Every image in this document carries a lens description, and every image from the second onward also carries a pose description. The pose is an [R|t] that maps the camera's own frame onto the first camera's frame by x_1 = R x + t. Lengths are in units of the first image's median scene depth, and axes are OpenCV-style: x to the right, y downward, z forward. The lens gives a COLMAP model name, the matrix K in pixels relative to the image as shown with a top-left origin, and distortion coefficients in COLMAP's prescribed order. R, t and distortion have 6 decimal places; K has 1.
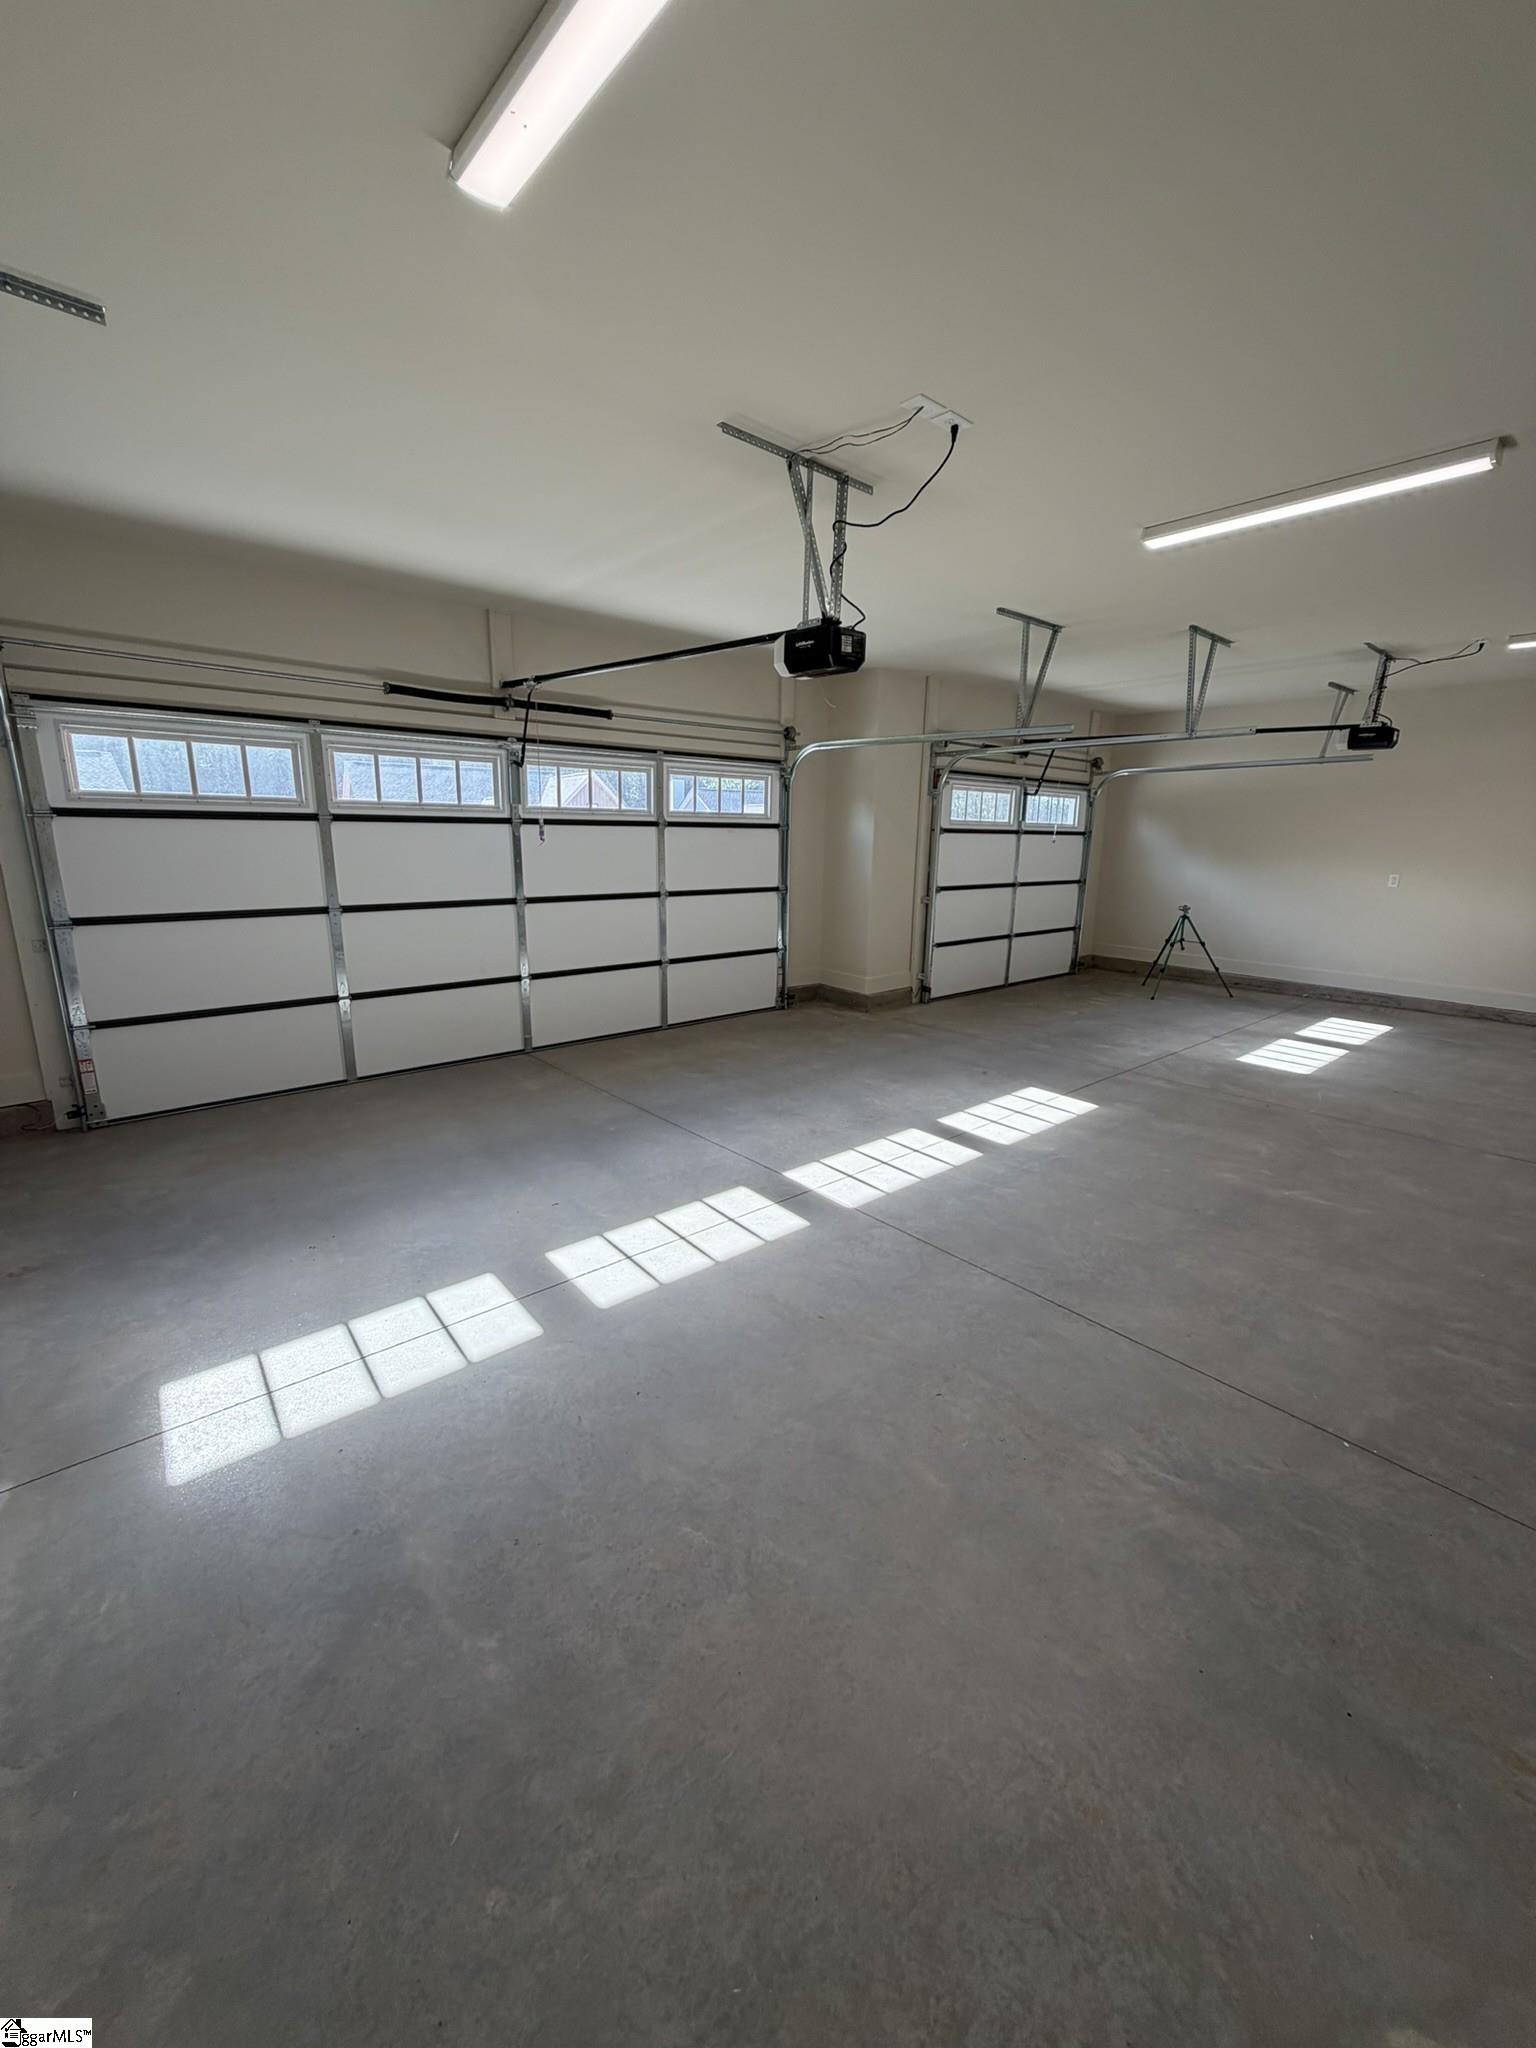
lens RADIAL K [[809.2, 0, 766.1], [0, 809.2, 1022.9], [0, 0, 1]] dist [-0.002917, -0.000461]
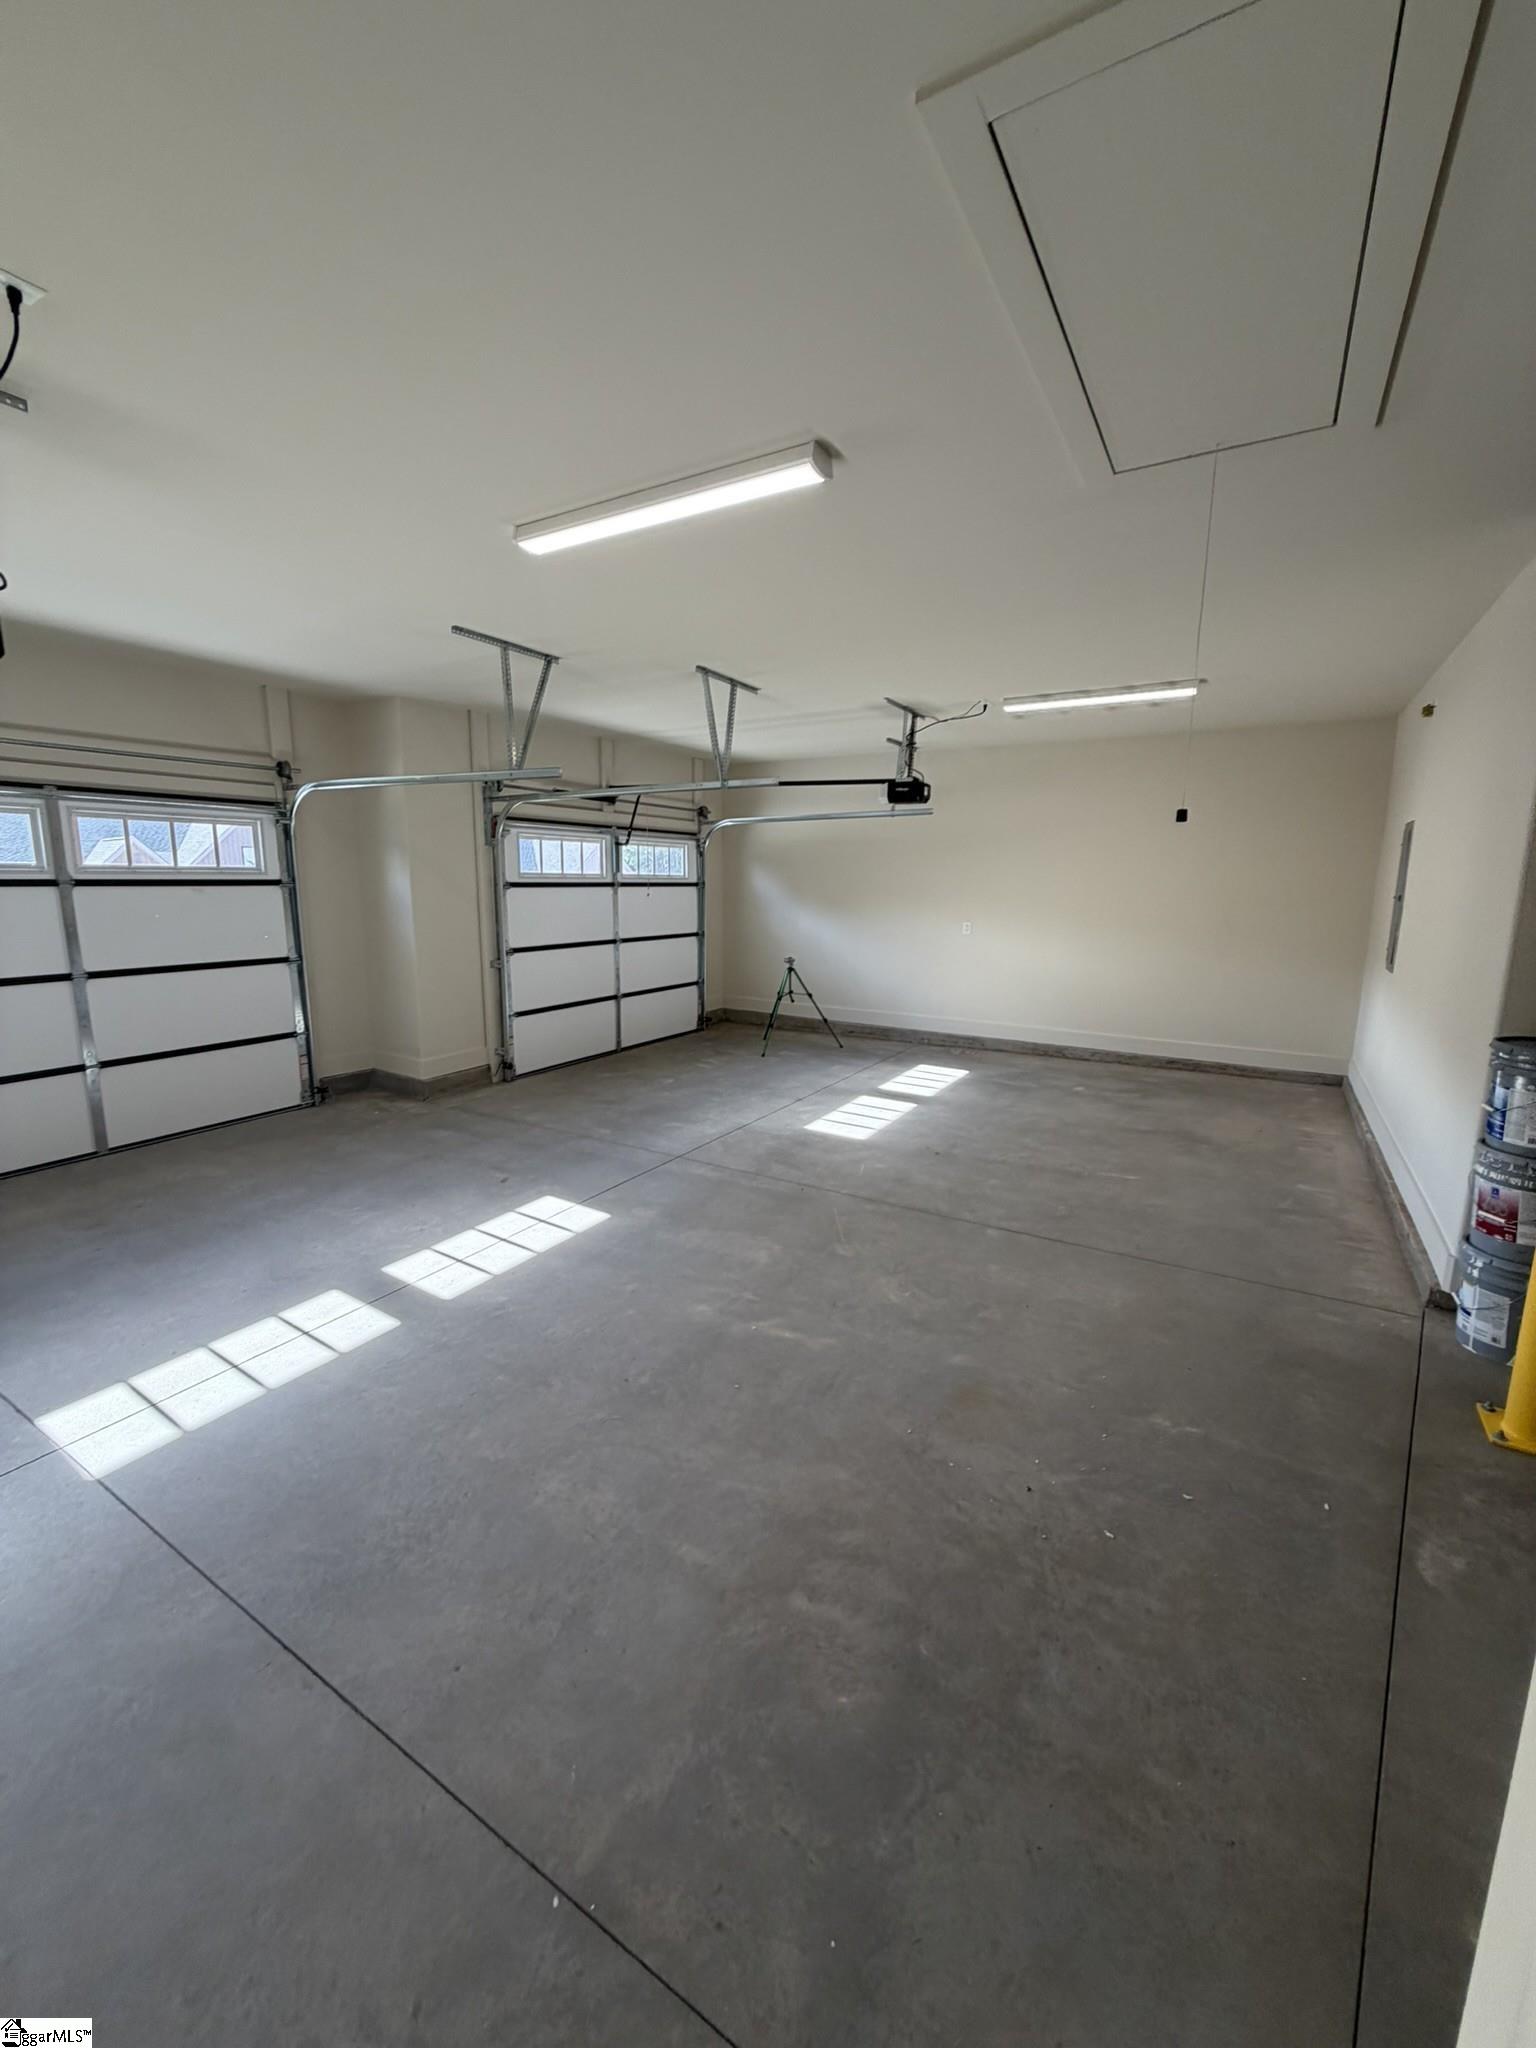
lens RADIAL K [[809.2, 0, 772.5], [0, 809.2, 1017.2], [0, 0, 1]] dist [-0.002917, -0.000461]
pose [[0.949080, -0.059779, 0.309311, 0.227950], [0.077815, 0.995892, -0.046295, -0.035167], [-0.305273, 0.068007, 0.949833, 0.099134]]
